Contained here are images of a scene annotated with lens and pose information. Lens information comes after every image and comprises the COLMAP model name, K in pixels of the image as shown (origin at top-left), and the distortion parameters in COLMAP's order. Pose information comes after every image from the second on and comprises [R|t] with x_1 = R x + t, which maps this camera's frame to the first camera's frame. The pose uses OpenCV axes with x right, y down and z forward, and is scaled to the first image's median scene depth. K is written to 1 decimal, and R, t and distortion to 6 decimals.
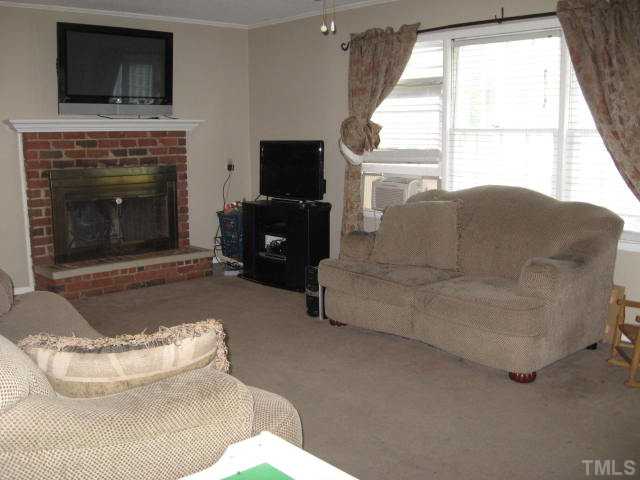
lens RADIAL K [[679.2, 0, 320.0], [0, 679.2, 240.0], [0, 0, 1]] dist [-0.119248, 0.034072]
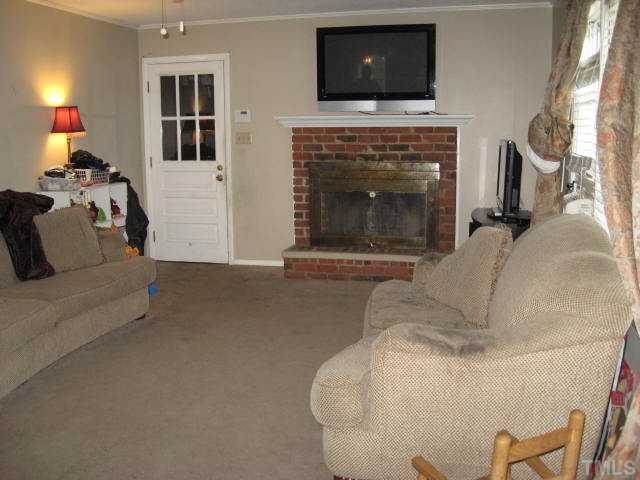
lens RADIAL K [[679.2, 0, 320.0], [0, 679.2, 240.0], [0, 0, 1]] dist [-0.119248, 0.034072]
pose [[0.560351, 0.136292, -0.816965, 0.531376], [-0.121201, 0.989243, 0.081902, -0.066770], [0.819340, 0.053123, 0.570842, 0.354686]]
